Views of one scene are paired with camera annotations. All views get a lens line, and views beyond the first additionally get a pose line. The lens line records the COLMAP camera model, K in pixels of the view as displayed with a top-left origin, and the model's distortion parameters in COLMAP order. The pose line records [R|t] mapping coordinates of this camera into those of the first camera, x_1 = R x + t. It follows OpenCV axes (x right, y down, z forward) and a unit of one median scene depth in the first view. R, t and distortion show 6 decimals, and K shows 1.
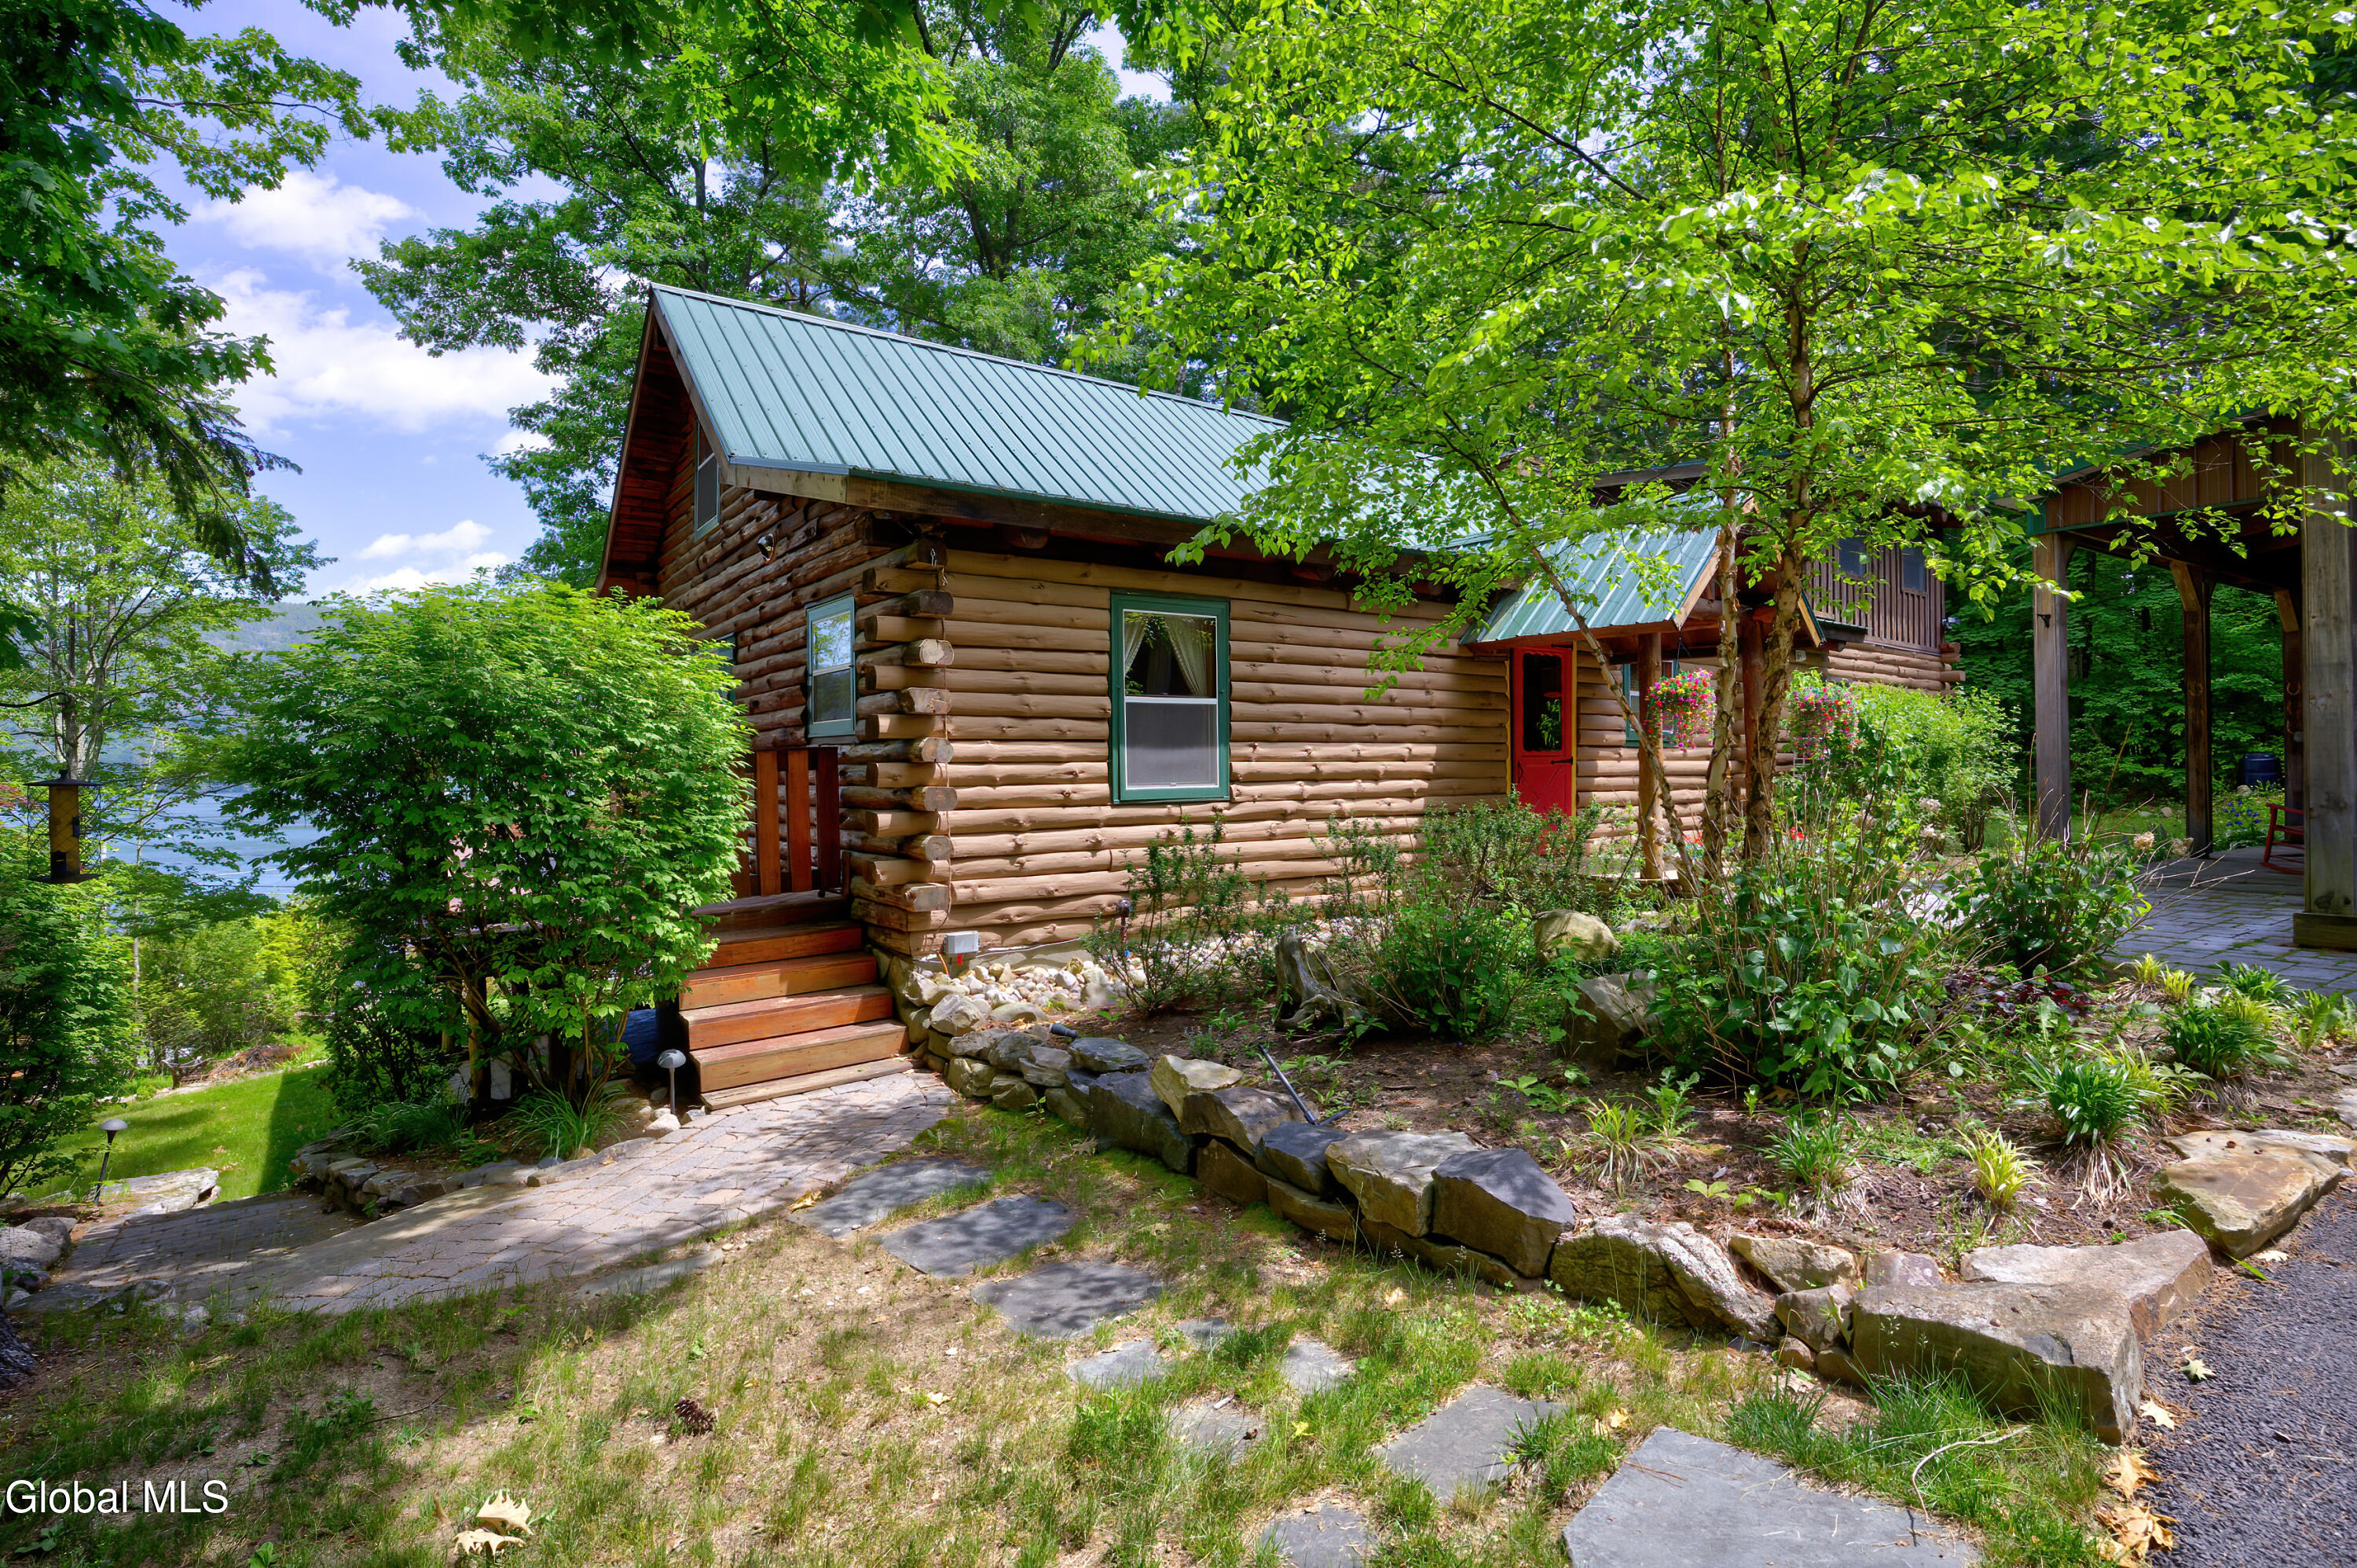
lens RADIAL K [[1219.5, 0, 1175.4], [0, 1219.5, 762.6], [0, 0, 1]] dist [-0.006125, -0.000706]
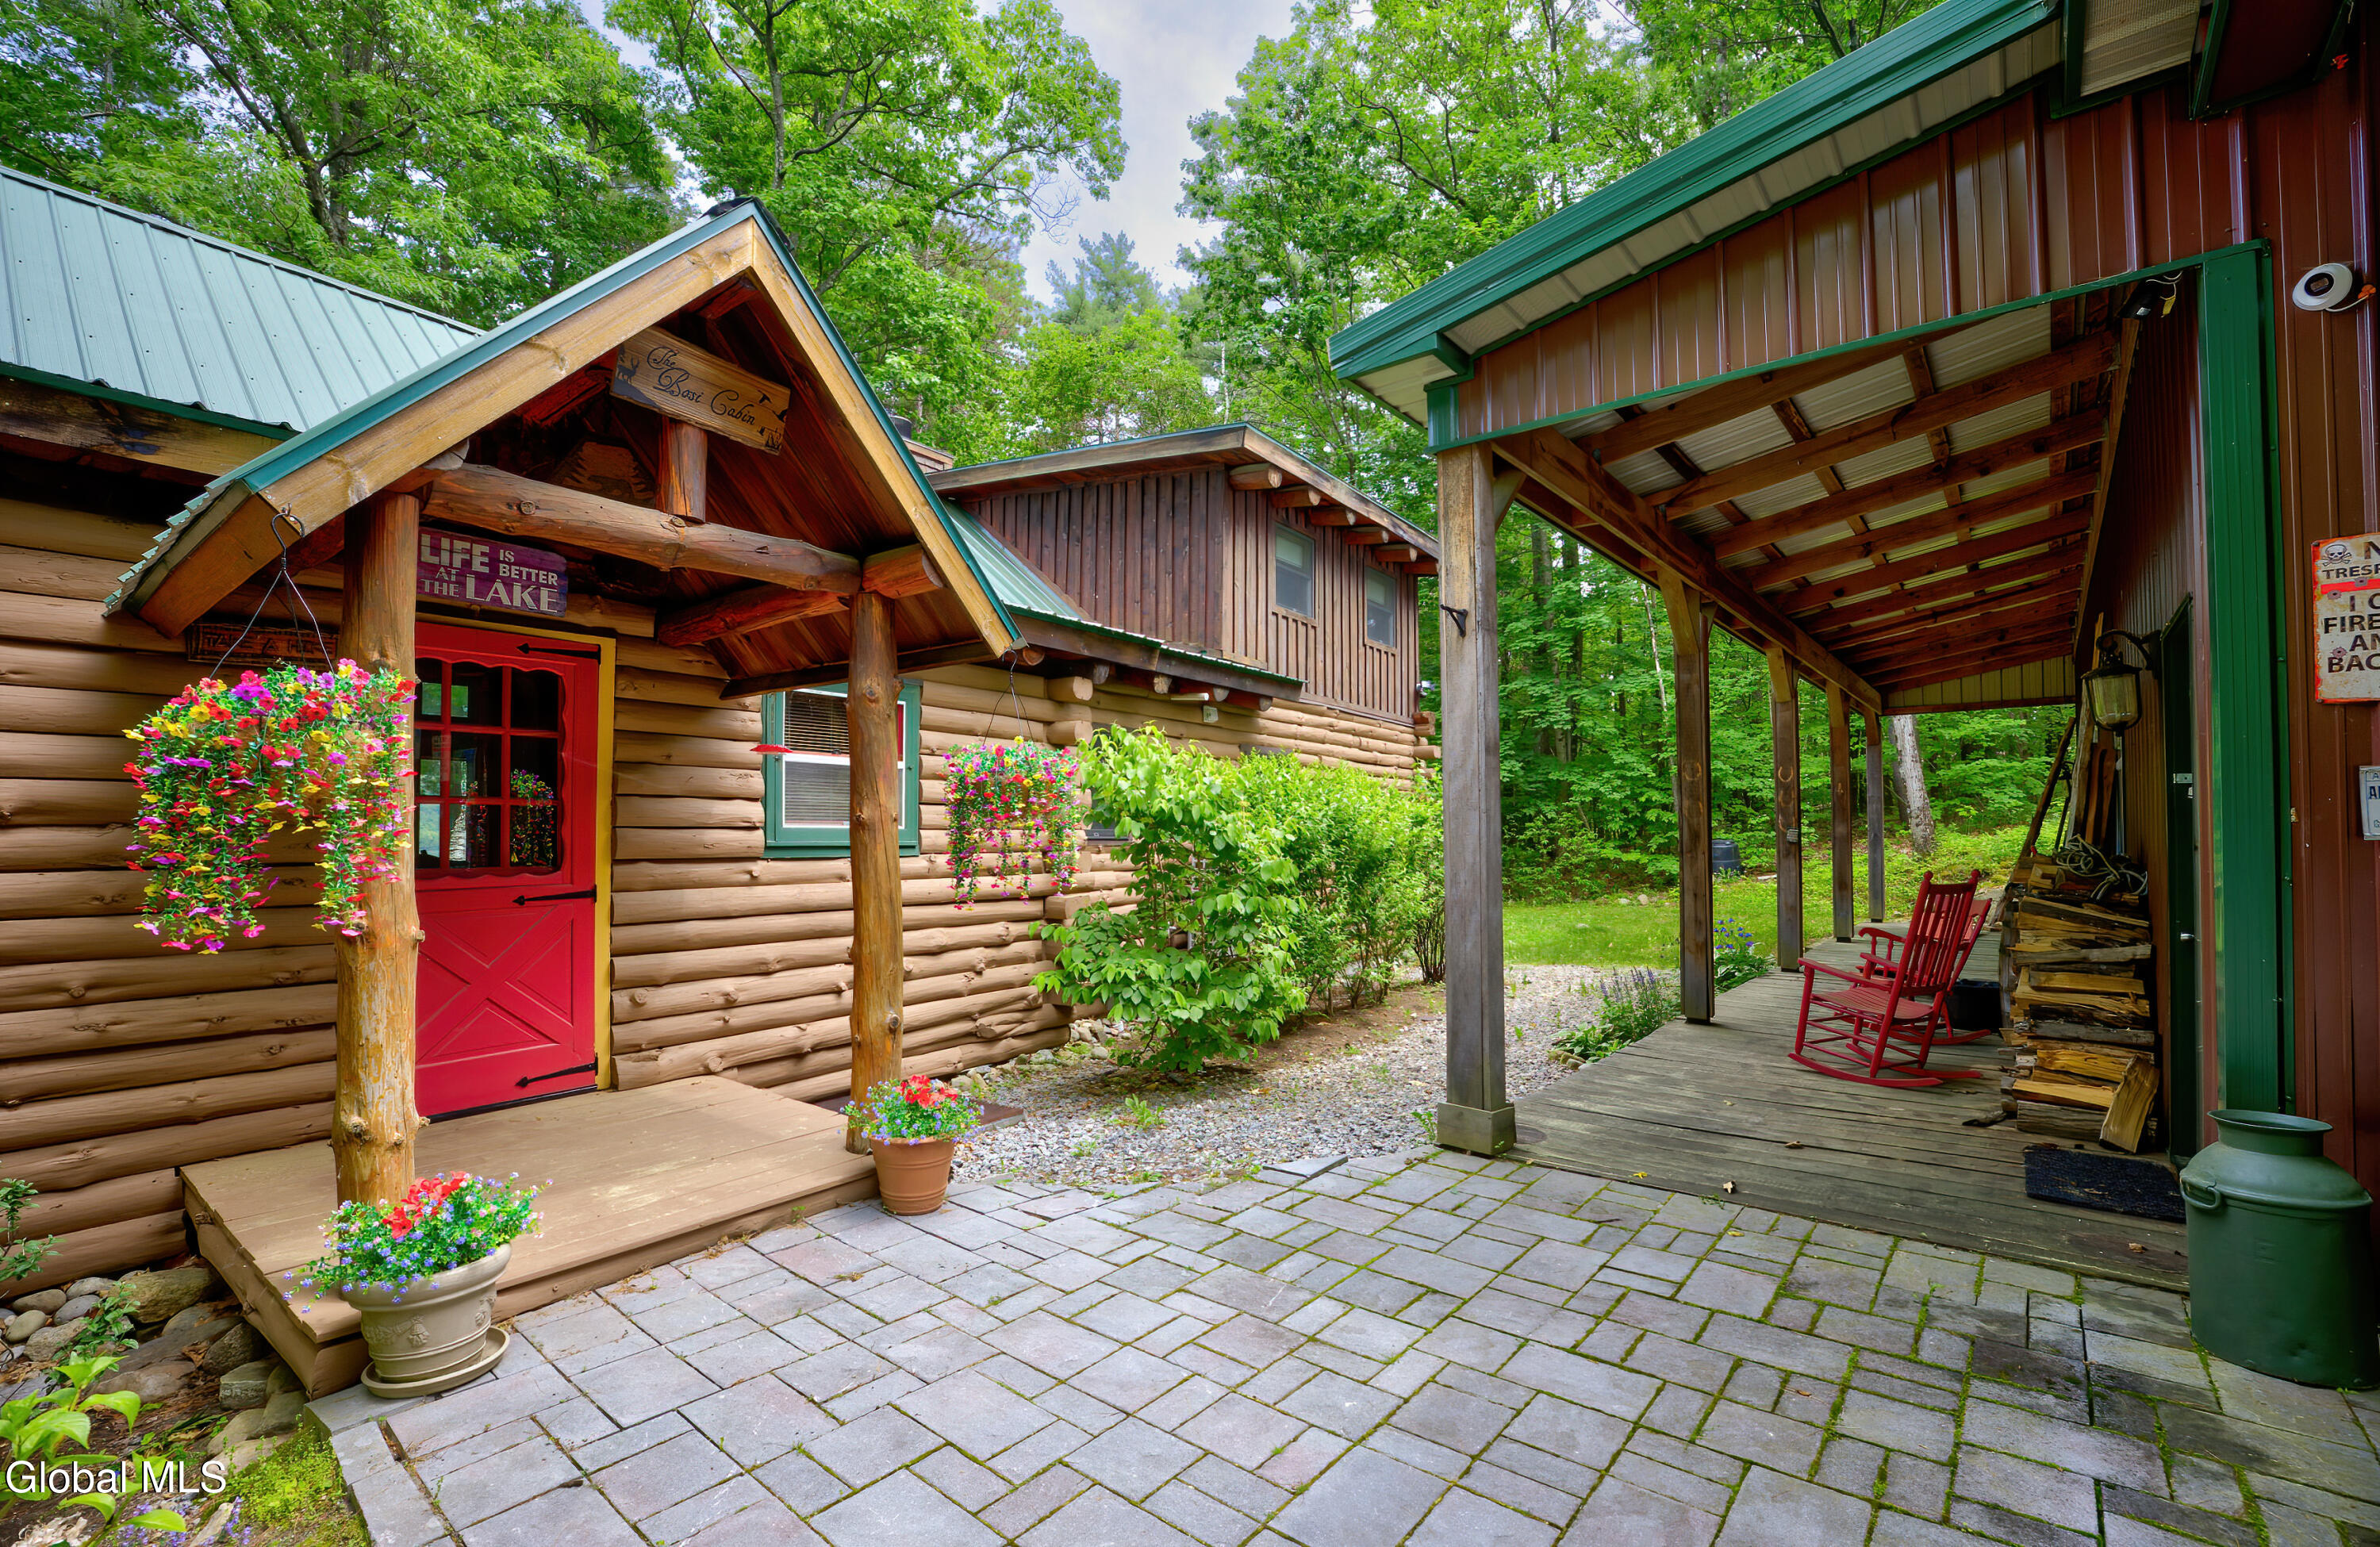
lens RADIAL K [[1044.8, 0, 1190.4], [0, 1044.8, 787.0], [0, 0, 1]] dist [0.001946, 0.000075]
pose [[0.960185, 0.017515, 0.278816, 0.372291], [-0.007357, 0.999272, -0.037437, -0.025151], [-0.279268, 0.033896, 0.959615, 0.471161]]
